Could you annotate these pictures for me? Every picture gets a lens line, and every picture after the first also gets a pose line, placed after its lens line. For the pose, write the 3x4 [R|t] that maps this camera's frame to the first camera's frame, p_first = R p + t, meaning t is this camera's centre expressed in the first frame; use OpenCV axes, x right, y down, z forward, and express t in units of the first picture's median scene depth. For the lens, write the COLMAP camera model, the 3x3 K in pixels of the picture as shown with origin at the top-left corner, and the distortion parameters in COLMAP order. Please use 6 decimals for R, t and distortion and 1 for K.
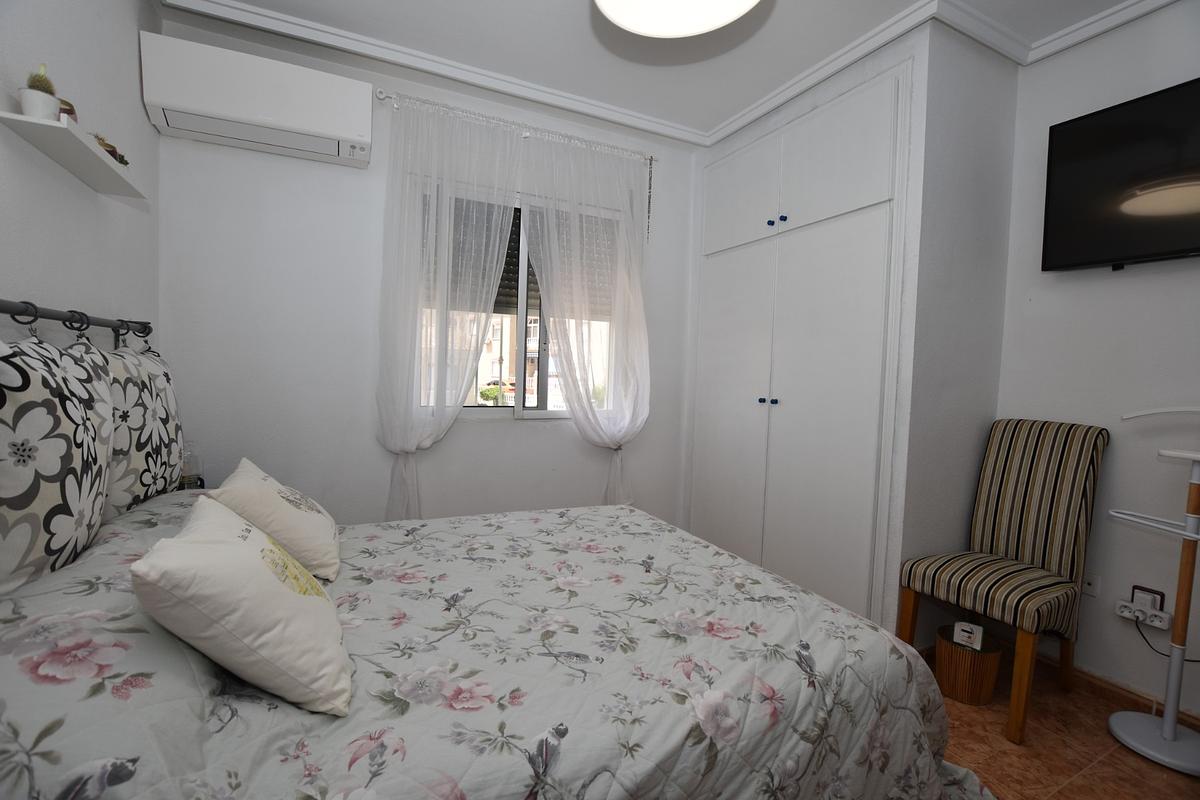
lens RADIAL K [[529.9, 0, 602.2], [0, 529.9, 402.0], [0, 0, 1]] dist [-0.033332, 0.005288]
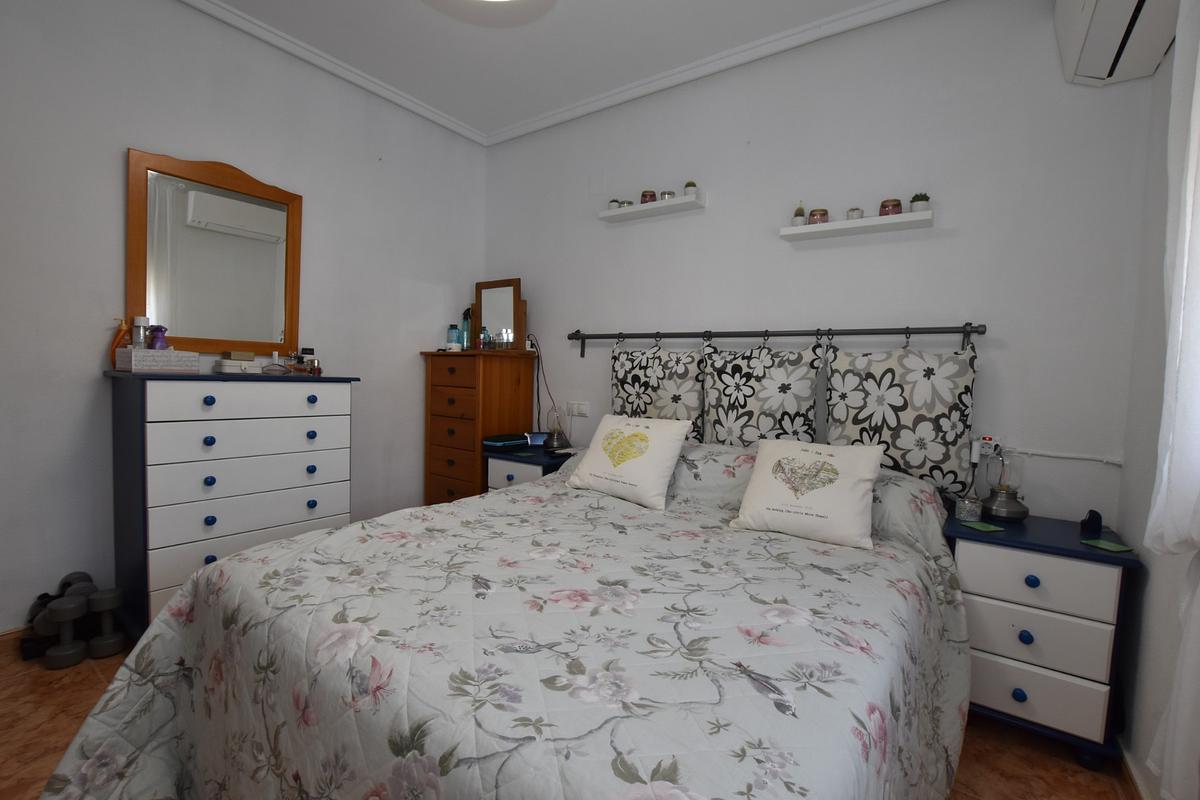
lens RADIAL K [[529.9, 0, 602.2], [0, 529.9, 402.0], [0, 0, 1]] dist [-0.033332, 0.005288]
pose [[-0.886300, -0.043298, -0.461084, 0.319453], [-0.091567, 0.992348, 0.082826, -0.015853], [0.453969, 0.115629, -0.883483, 1.912118]]
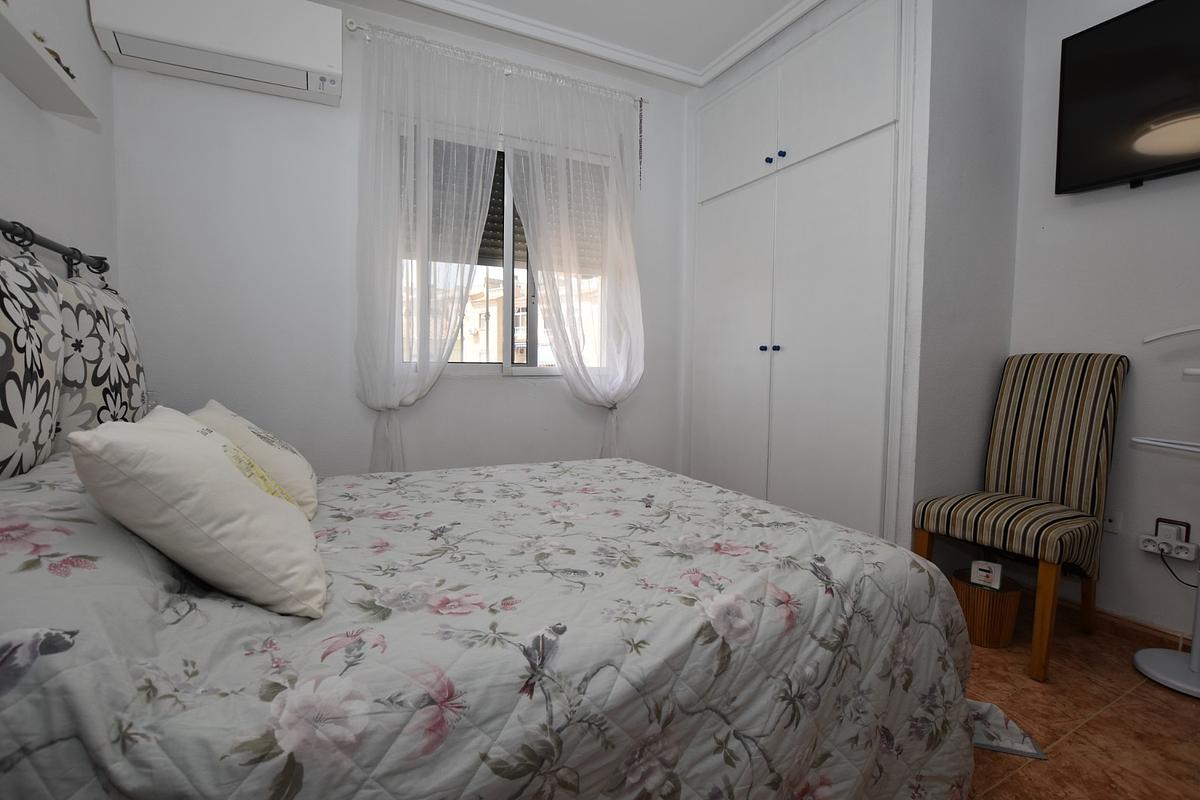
lens RADIAL K [[547.3, 0, 601.4], [0, 547.3, 402.7], [0, 0, 1]] dist [-0.031264, 0.004505]
pose [[0.999671, -0.022832, 0.011653, -0.004182], [0.022659, 0.999634, 0.014777, 0.132205], [-0.011986, -0.014508, 0.999823, 0.035933]]
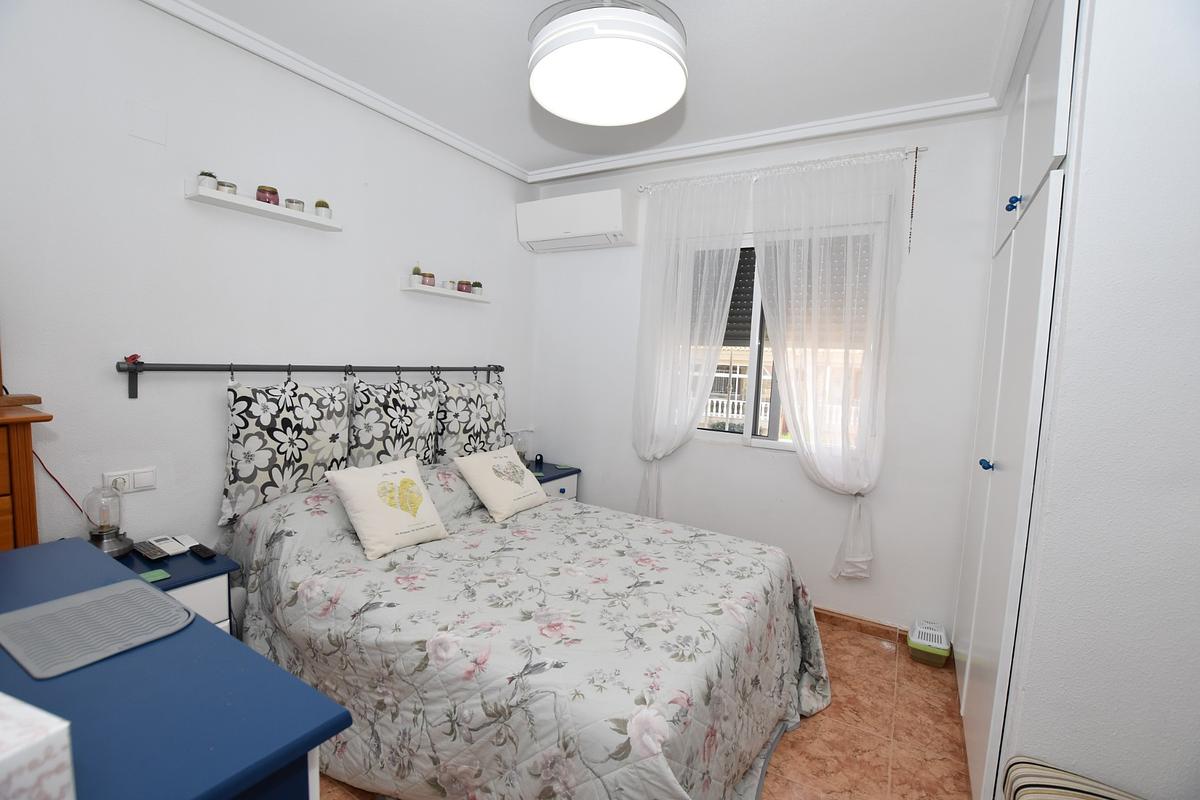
lens RADIAL K [[529.9, 0, 602.2], [0, 529.9, 402.0], [0, 0, 1]] dist [-0.033332, 0.005288]
pose [[0.537308, 0.059671, -0.841272, 1.091792], [-0.073666, 0.997002, 0.023668, -0.113002], [0.840163, 0.049257, 0.540093, 0.344238]]
